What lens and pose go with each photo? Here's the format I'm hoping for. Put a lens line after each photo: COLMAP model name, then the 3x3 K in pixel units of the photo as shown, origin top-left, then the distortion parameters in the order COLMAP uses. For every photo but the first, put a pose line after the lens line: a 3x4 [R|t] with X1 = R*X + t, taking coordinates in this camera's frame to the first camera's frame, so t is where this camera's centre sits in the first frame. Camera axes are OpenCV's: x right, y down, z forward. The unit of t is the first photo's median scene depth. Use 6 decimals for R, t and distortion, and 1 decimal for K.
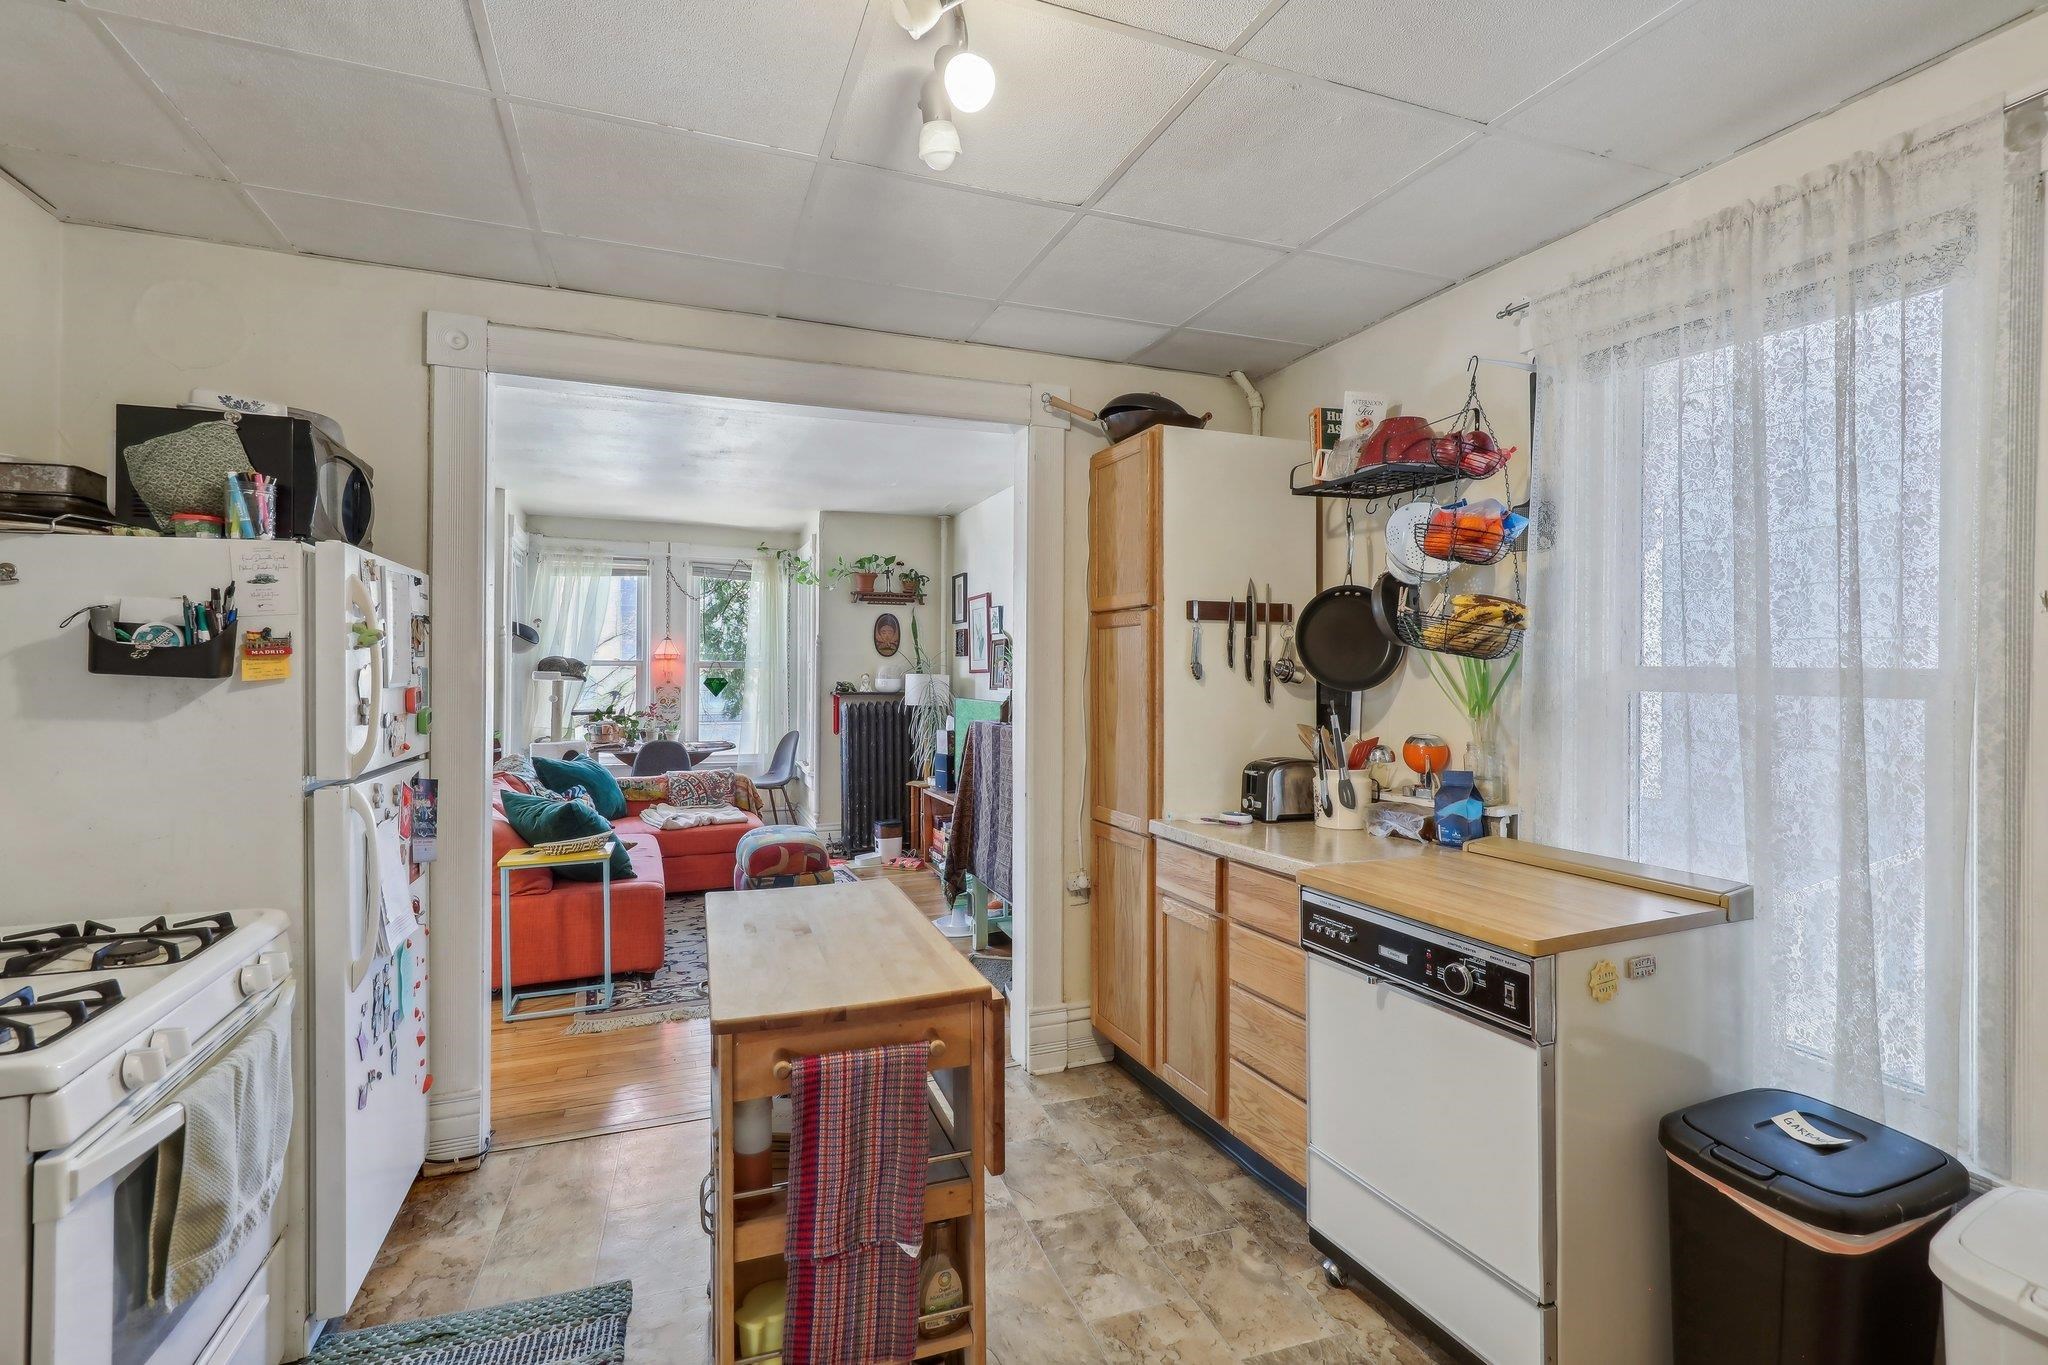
lens RADIAL K [[943.2, 0, 1013.7], [0, 943.2, 666.6], [0, 0, 1]] dist [0.001987, 0.000611]
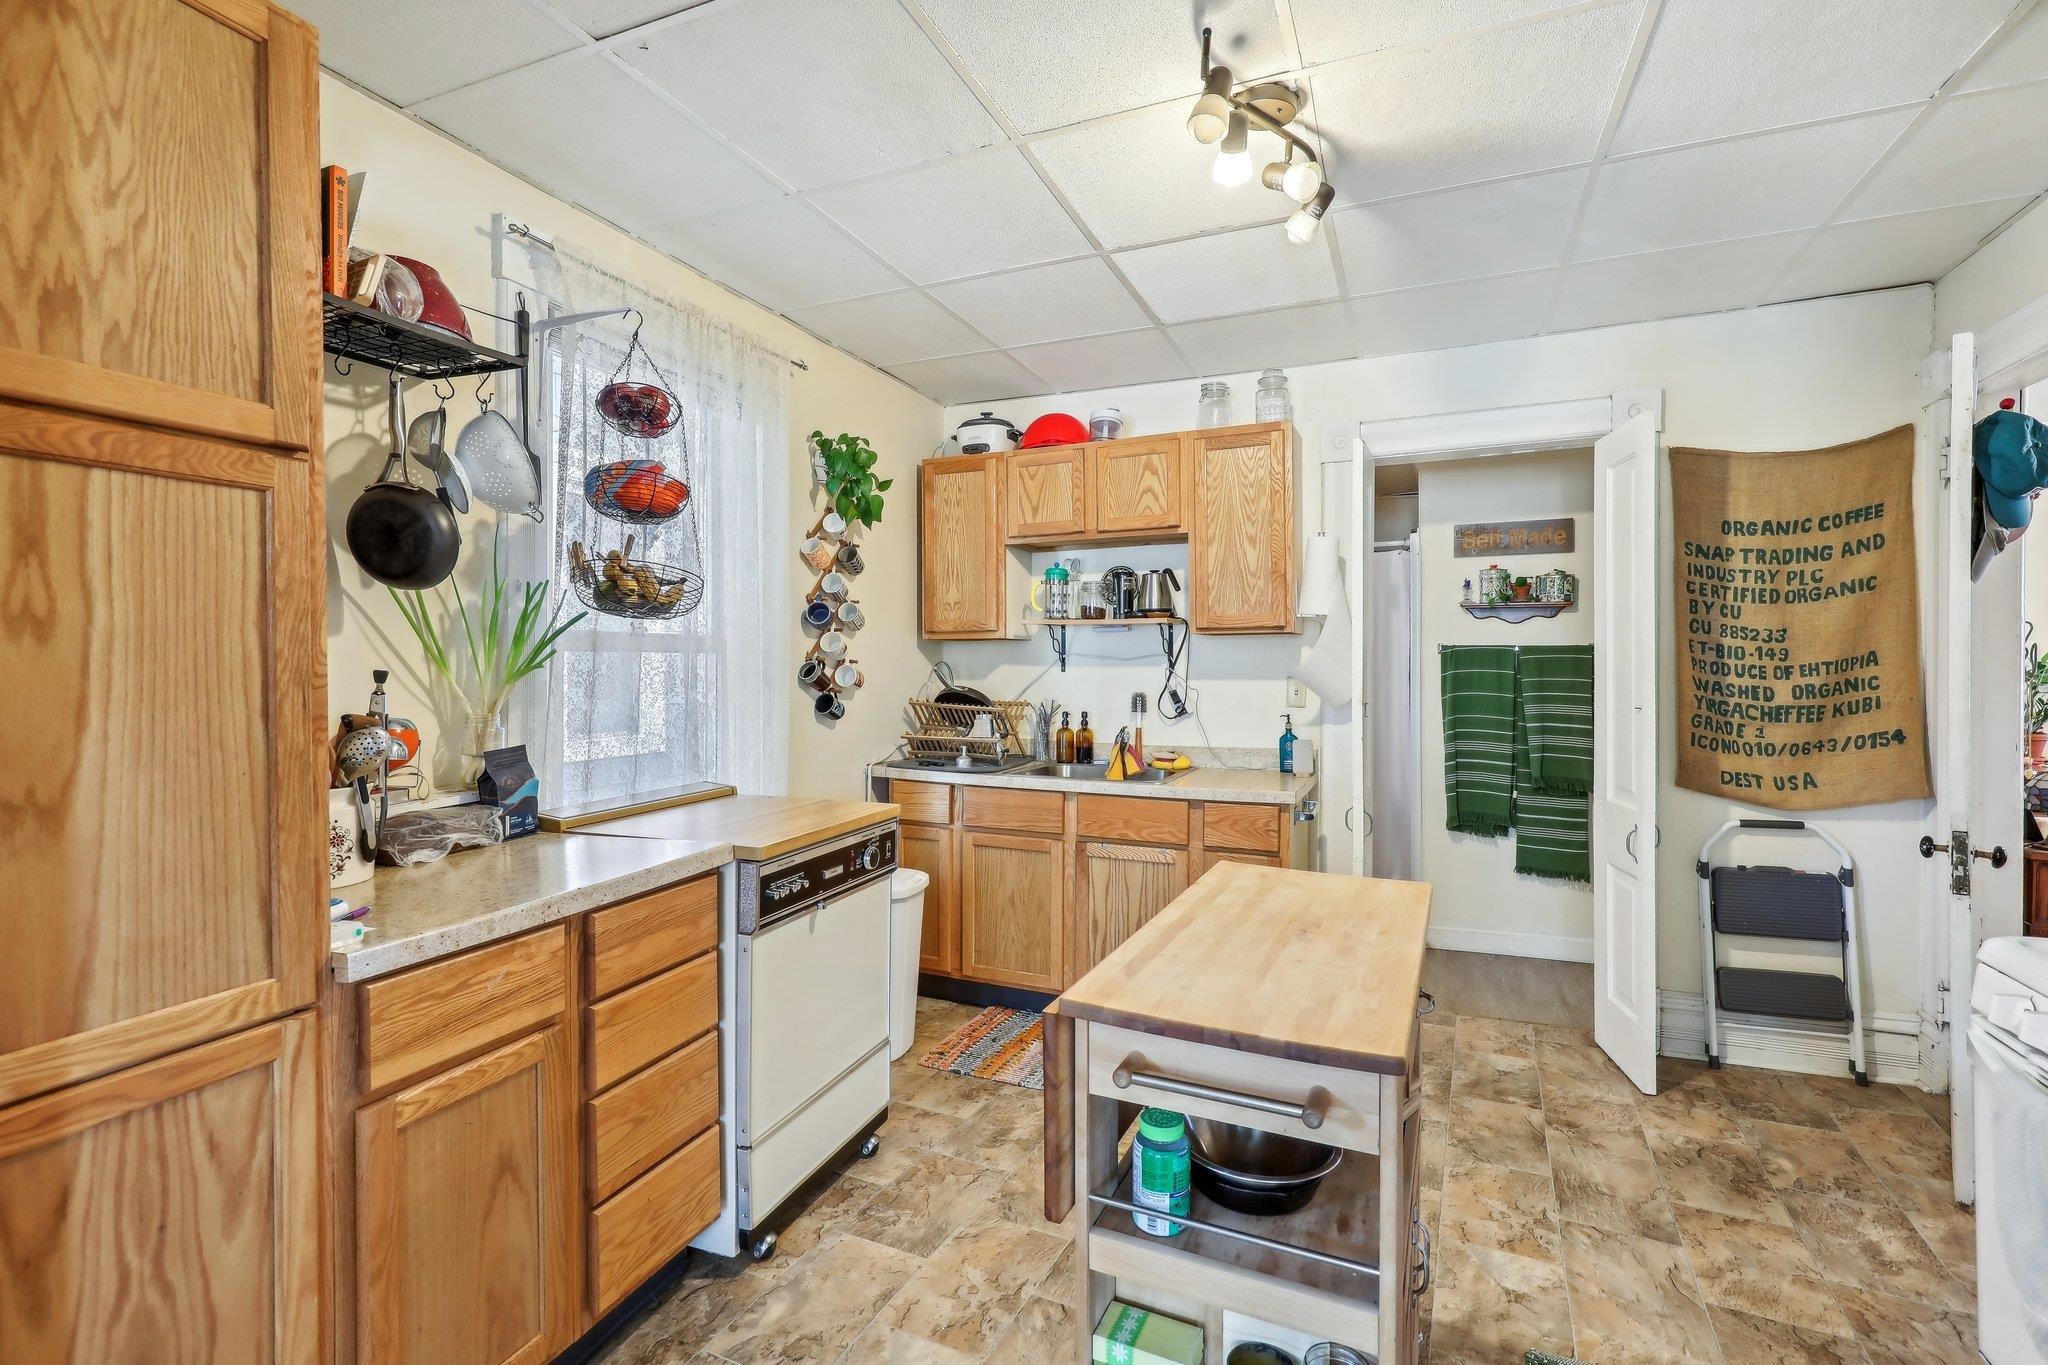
lens RADIAL K [[943.2, 0, 1013.7], [0, 943.2, 666.6], [0, 0, 1]] dist [0.001987, 0.000611]
pose [[-0.716285, -0.011776, 0.697709, -0.403967], [-0.007359, 0.999929, 0.009322, 0.026122], [-0.697769, 0.001543, -0.716321, 1.184990]]
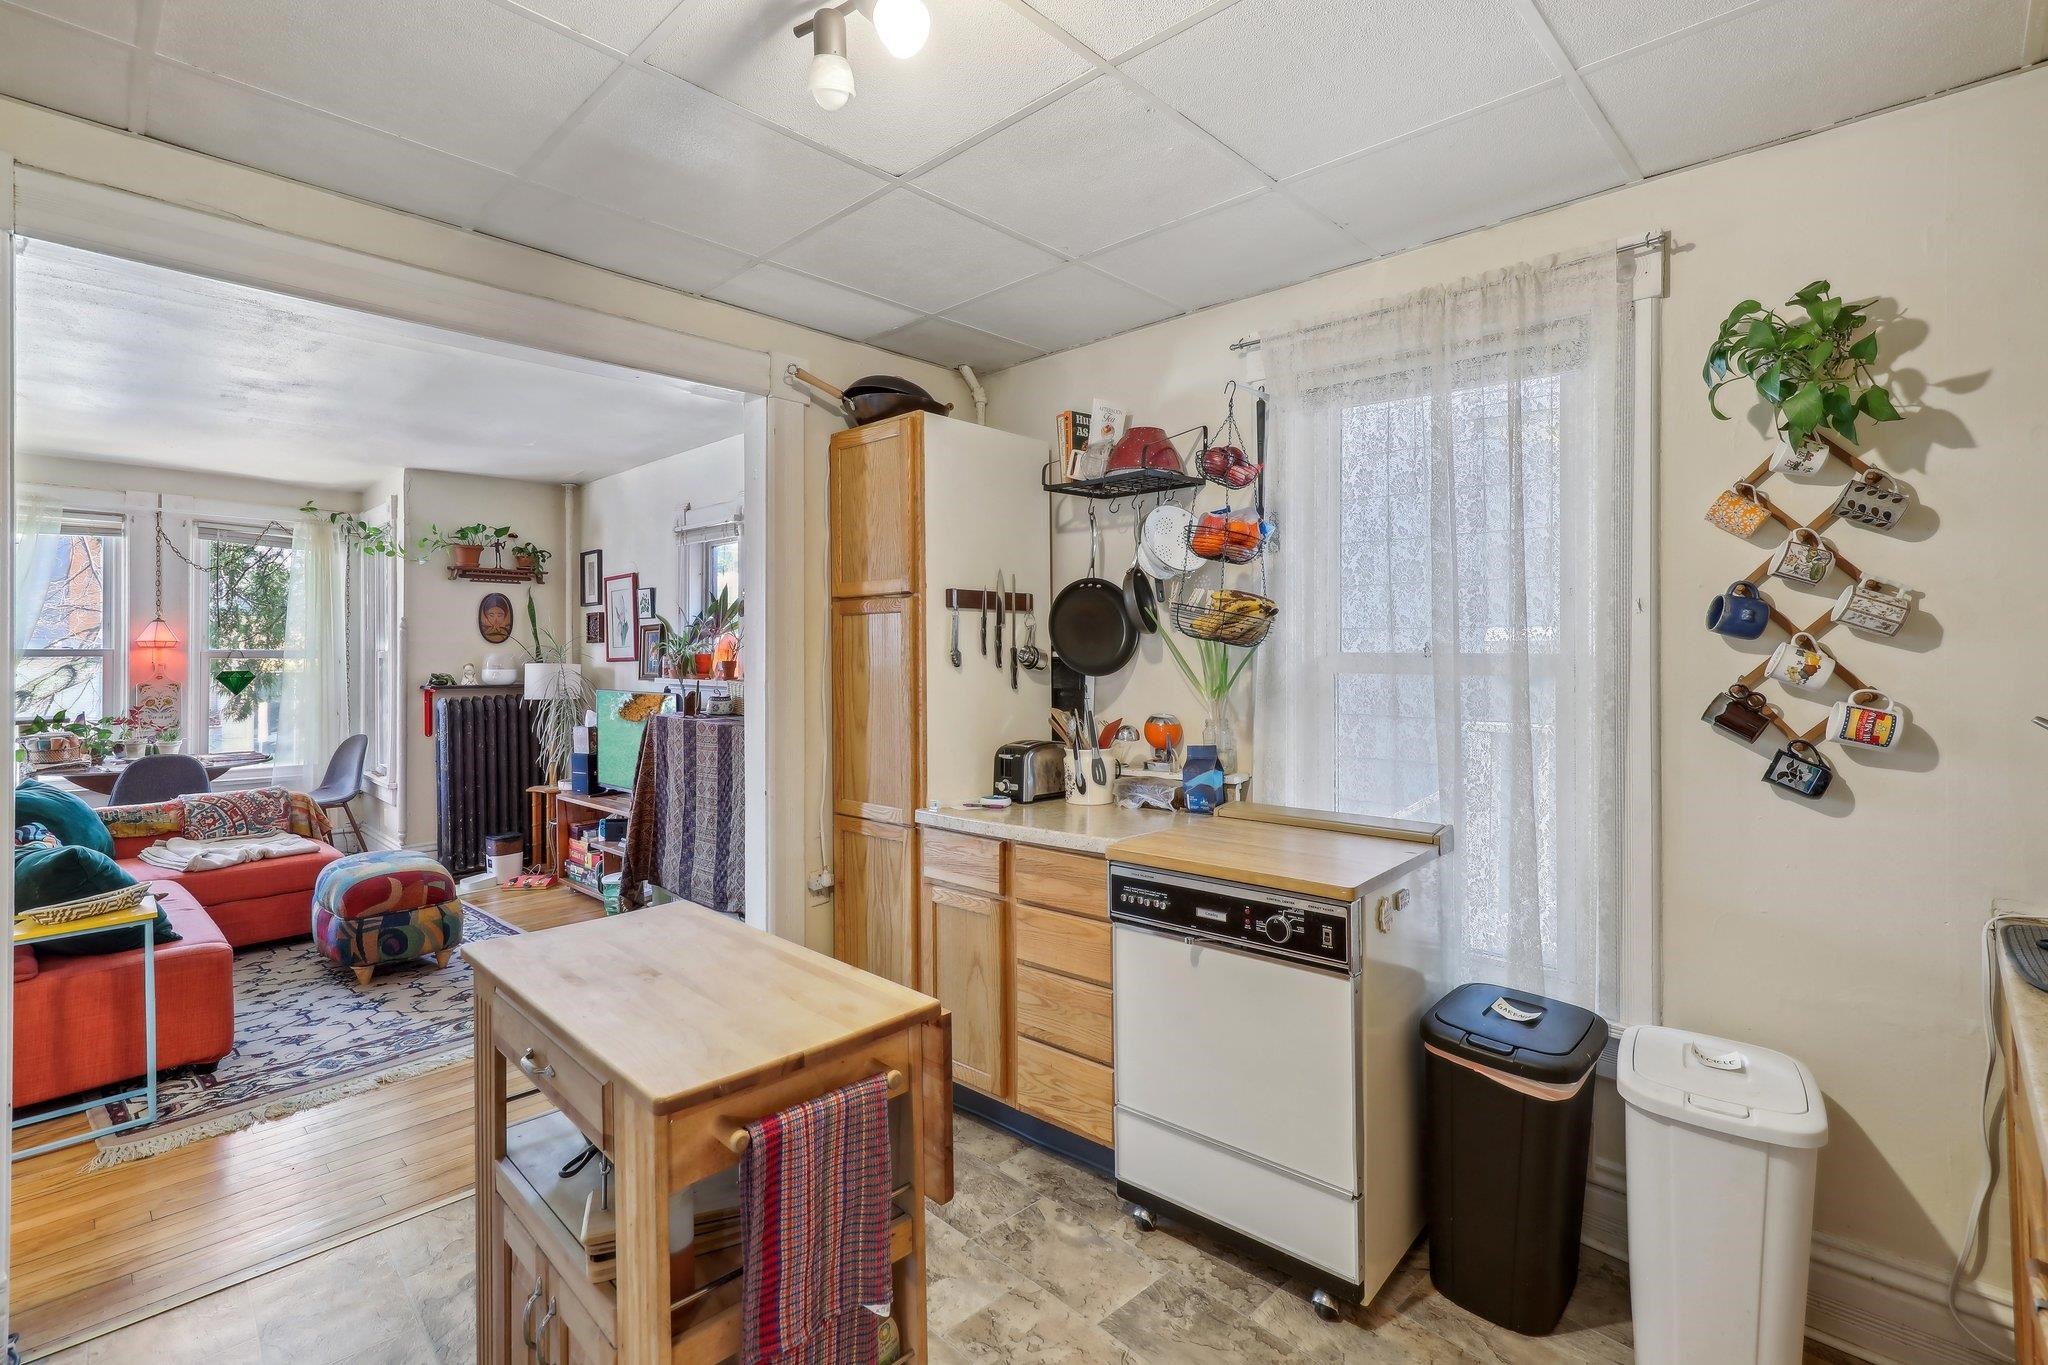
lens RADIAL K [[939.3, 0, 1014.4], [0, 939.3, 649.8], [0, 0, 1]] dist [0.003548, 0.000338]
pose [[0.907030, -0.004550, 0.421041, -0.189349], [0.005443, 0.999985, -0.000919, -0.003978], [-0.421031, 0.003125, 0.907041, 0.068605]]
